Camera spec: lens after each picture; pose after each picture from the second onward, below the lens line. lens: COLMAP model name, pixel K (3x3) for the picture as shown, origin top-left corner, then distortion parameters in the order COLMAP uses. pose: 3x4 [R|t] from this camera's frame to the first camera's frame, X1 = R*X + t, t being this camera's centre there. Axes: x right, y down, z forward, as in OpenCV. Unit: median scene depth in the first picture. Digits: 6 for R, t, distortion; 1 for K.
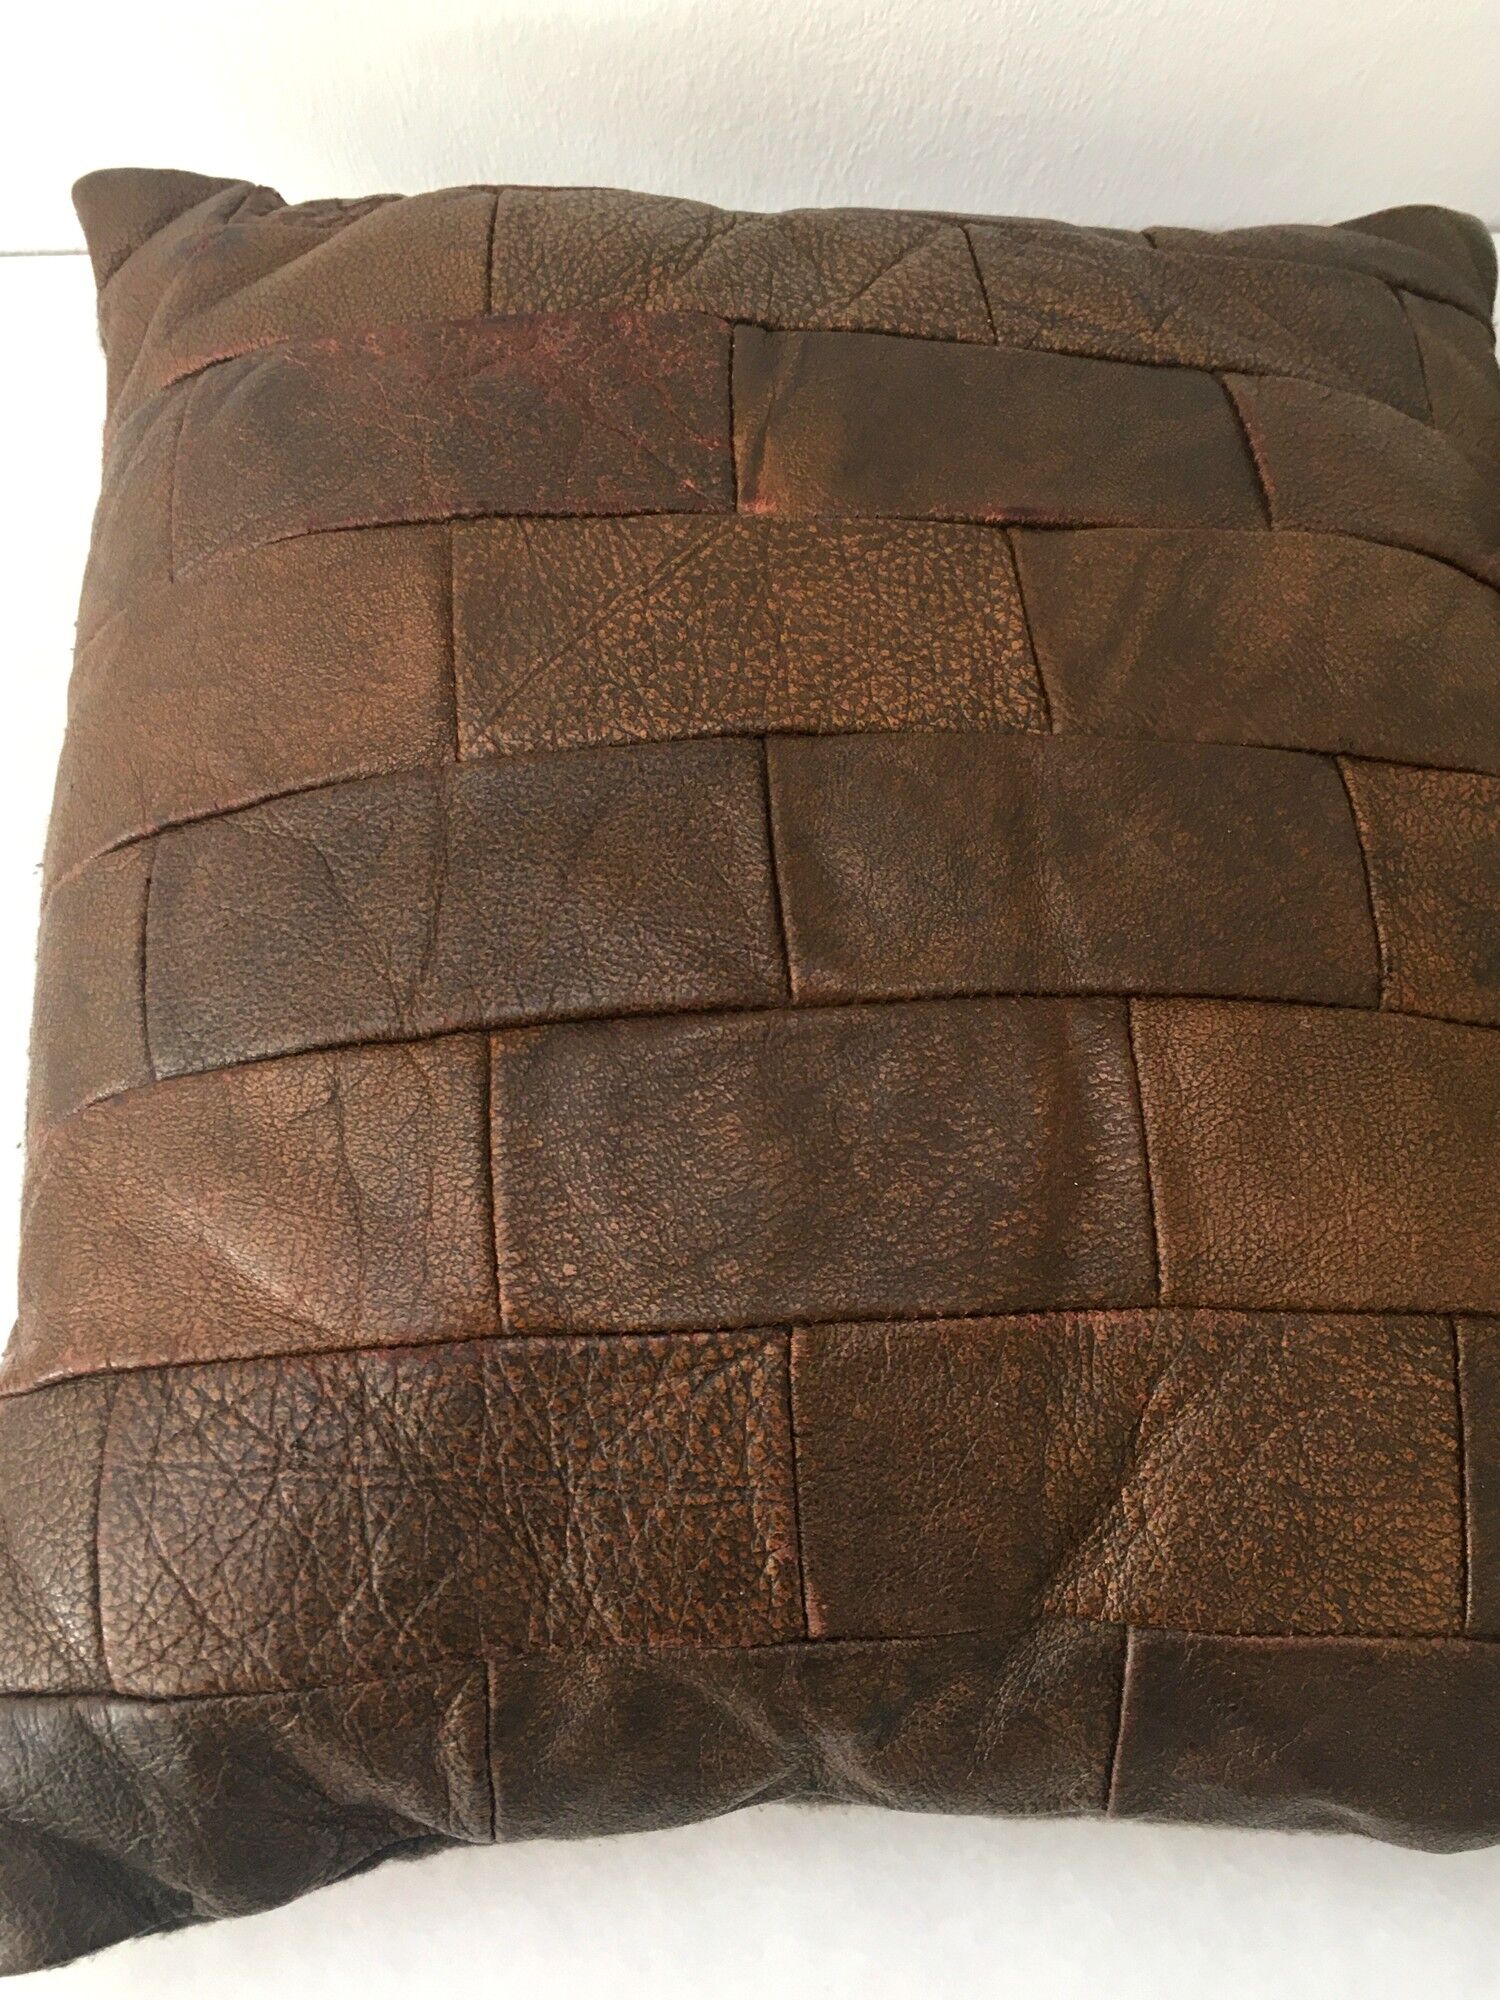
lens RADIAL K [[1962.9, 0, 684.5], [0, 1962.9, 999.8], [0, 0, 1]] dist [0.045259, -0.028063]
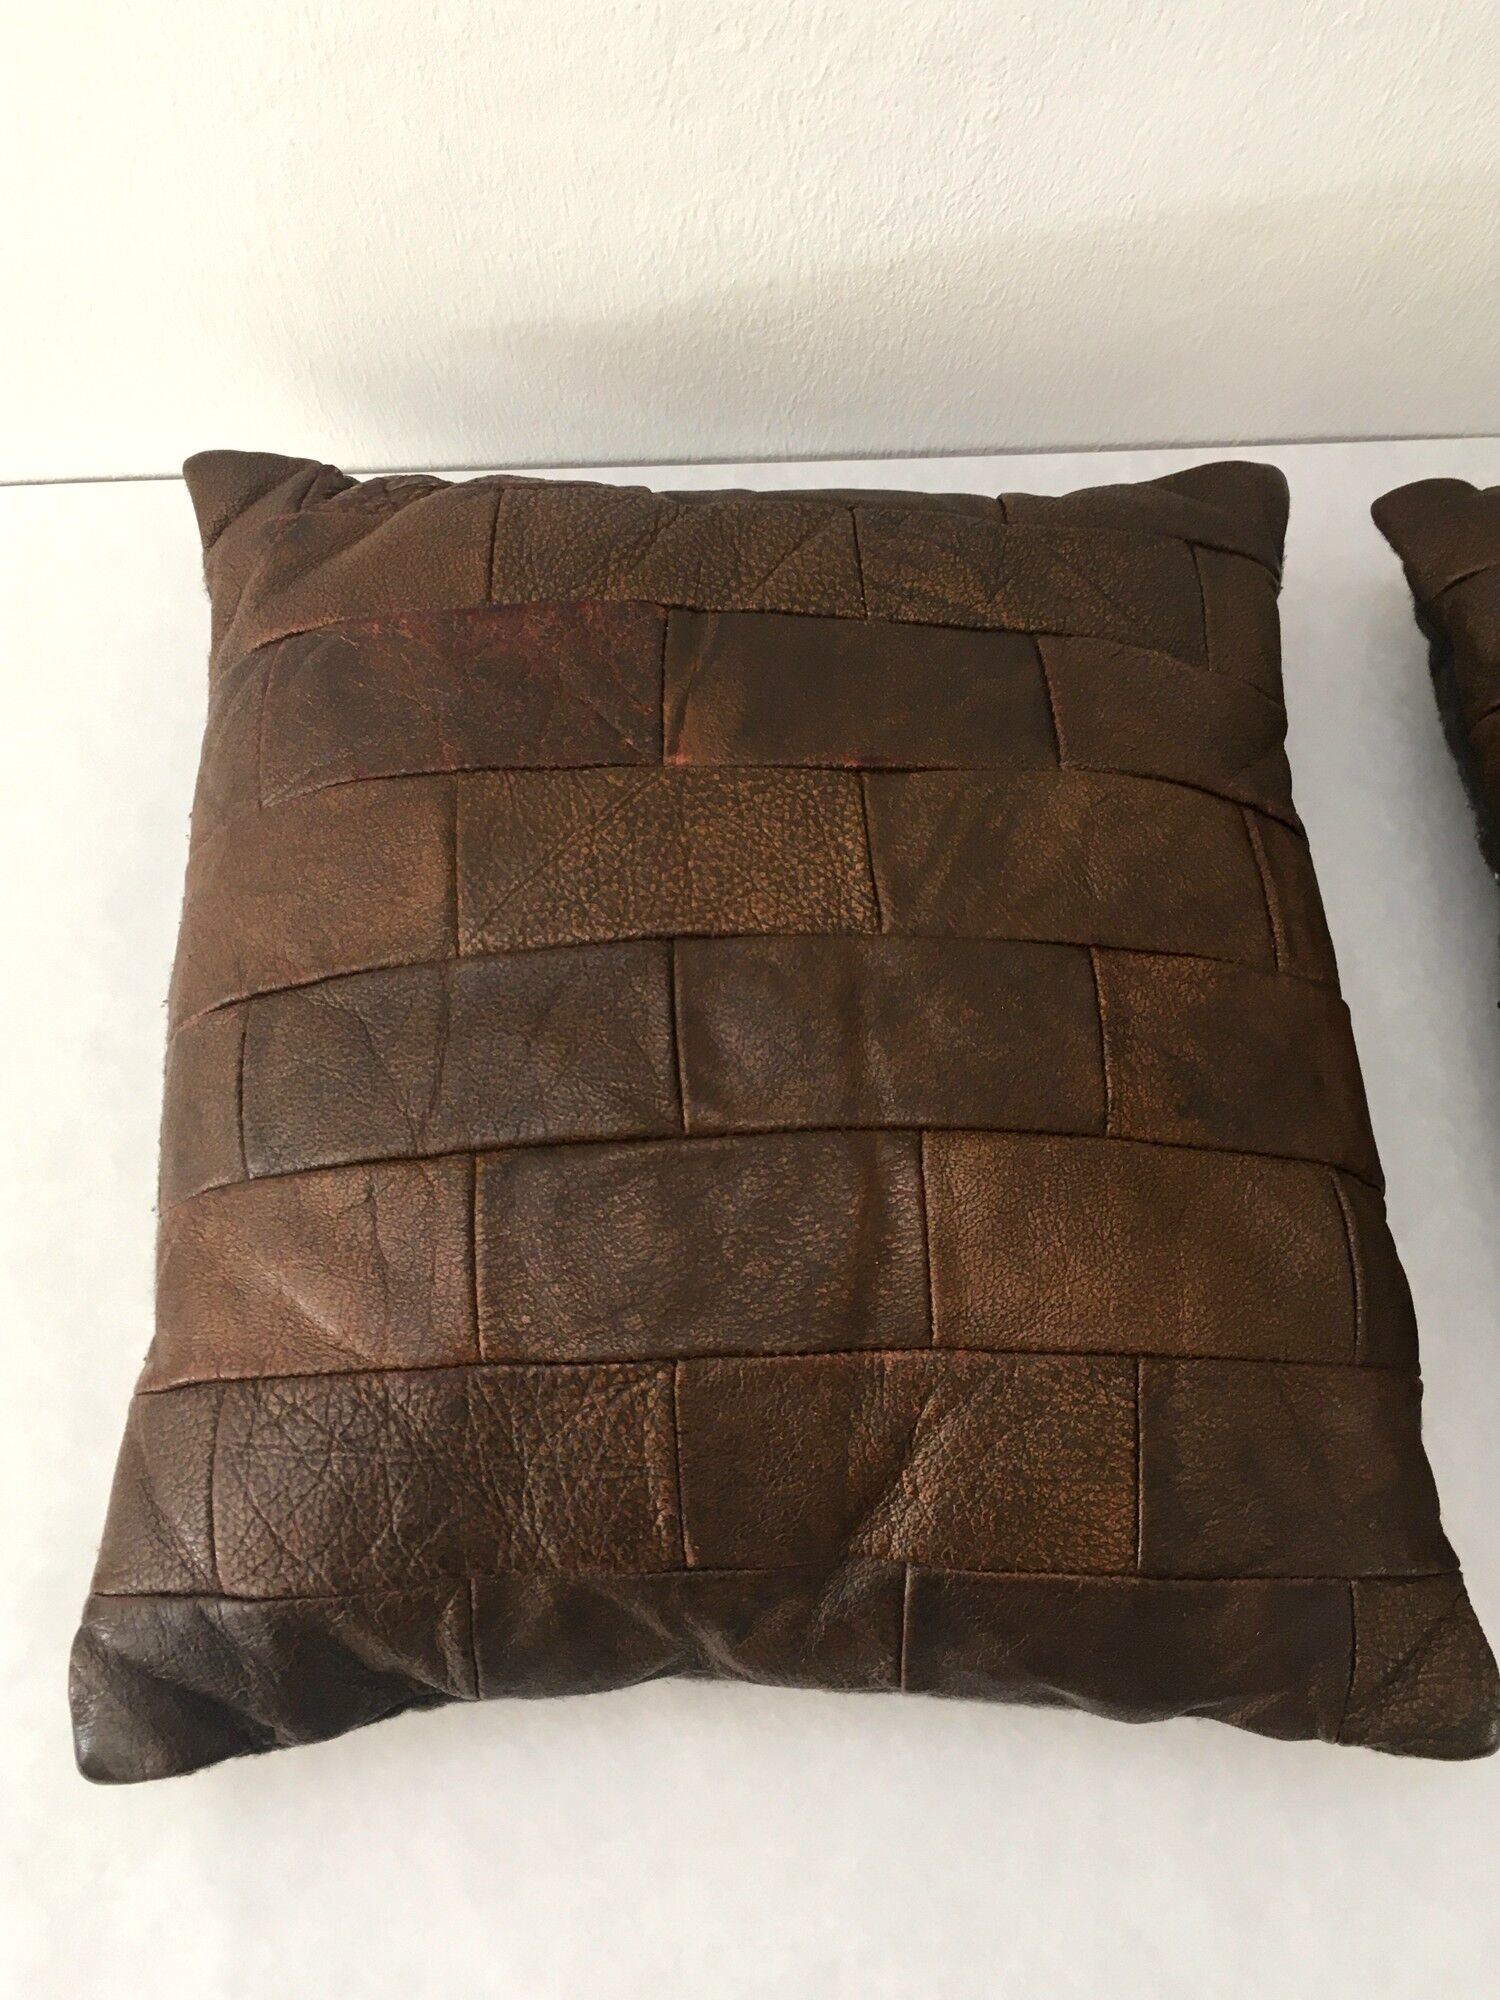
lens RADIAL K [[1962.9, 0, 684.5], [0, 1962.9, 999.8], [0, 0, 1]] dist [0.045259, -0.028063]
pose [[0.999138, 0.009032, -0.040514, 0.113177], [-0.007242, 0.999000, 0.044111, -0.162035], [0.040871, -0.043779, 0.998205, -0.442757]]
